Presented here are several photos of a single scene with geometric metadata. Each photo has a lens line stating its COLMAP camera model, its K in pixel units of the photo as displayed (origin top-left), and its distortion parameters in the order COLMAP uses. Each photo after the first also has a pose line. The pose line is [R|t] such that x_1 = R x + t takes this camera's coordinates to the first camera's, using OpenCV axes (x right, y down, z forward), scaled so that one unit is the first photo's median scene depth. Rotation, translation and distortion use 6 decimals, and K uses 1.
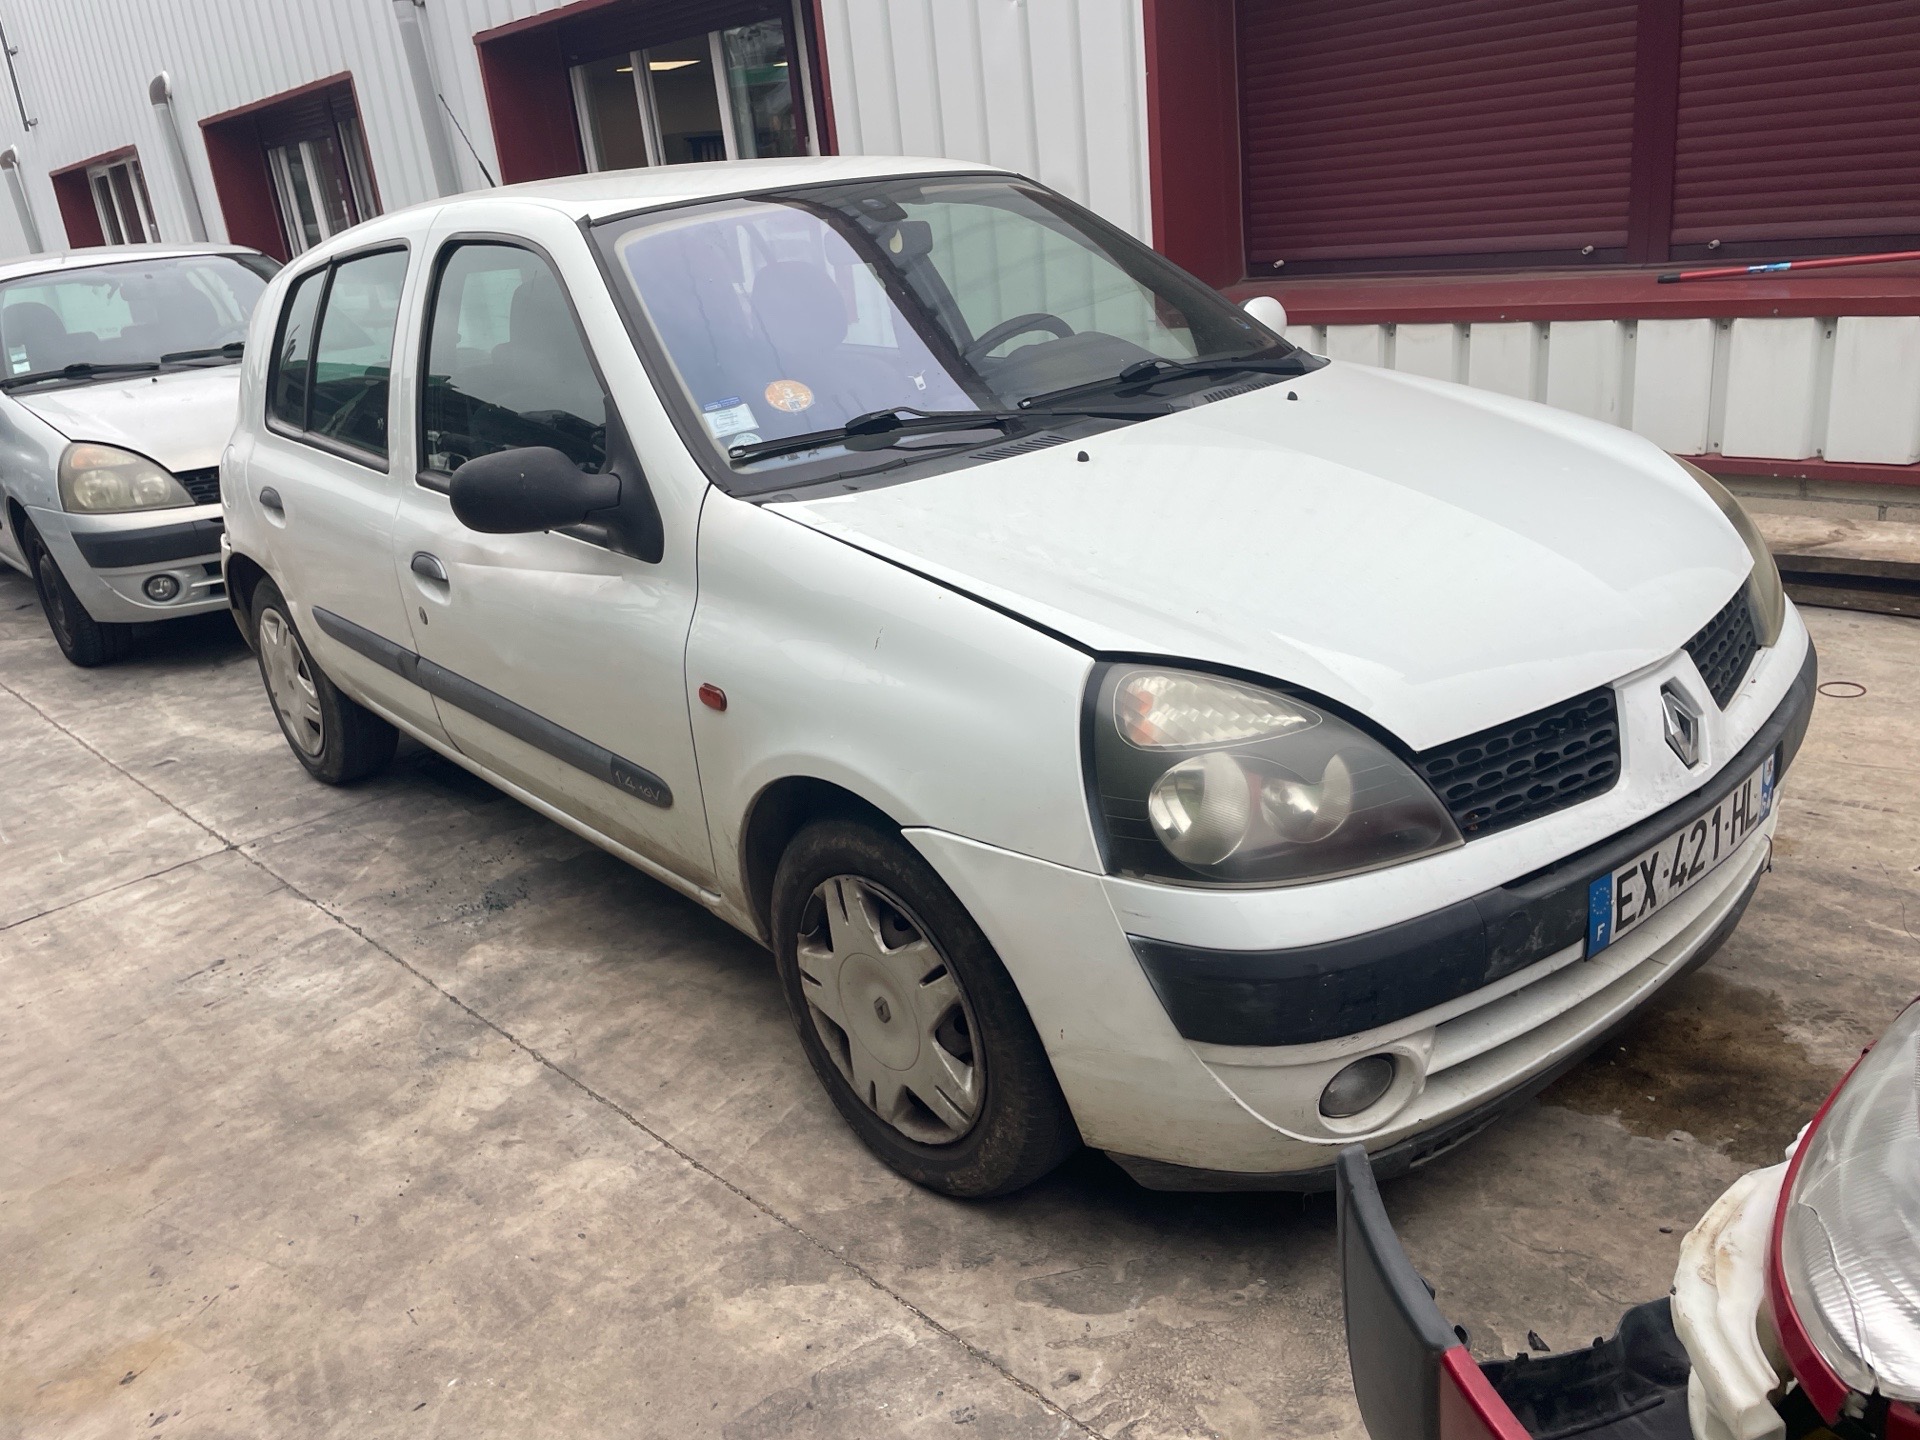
lens RADIAL K [[1454.5, 0, 960.0], [0, 1454.5, 720.0], [0, 0, 1]] dist [0.064895, -0.093136]
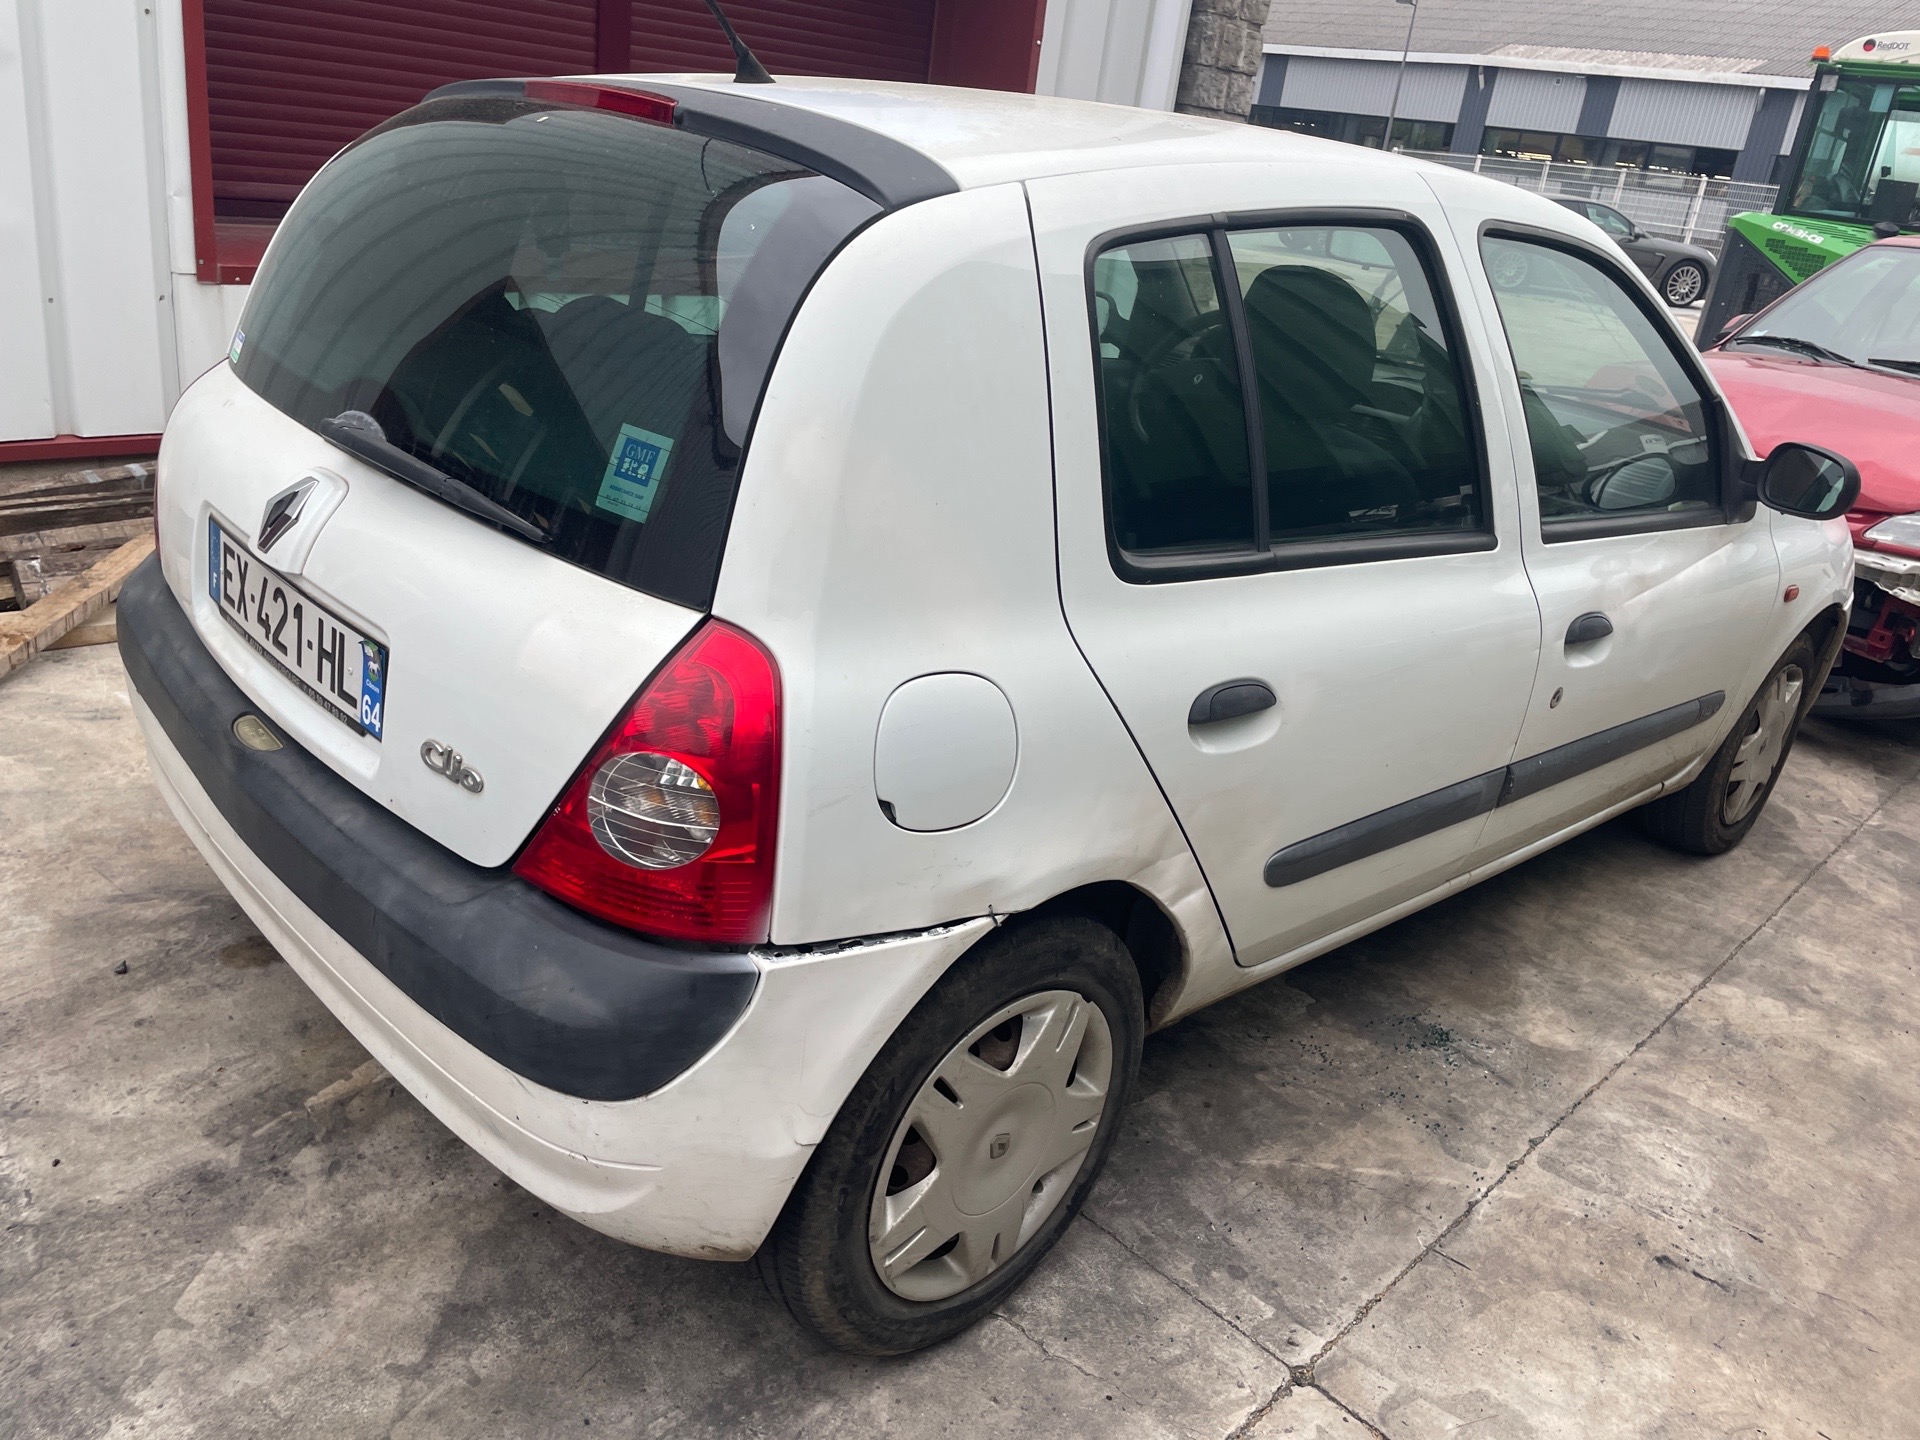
lens RADIAL K [[1454.5, 0, 960.0], [0, 1454.5, 720.0], [0, 0, 1]] dist [0.064895, -0.093136]
pose [[-0.046969, -0.291519, 0.955411, -1.157703], [0.230859, 0.927404, 0.294323, -0.383255], [-0.971853, 0.234390, 0.023740, 1.335391]]
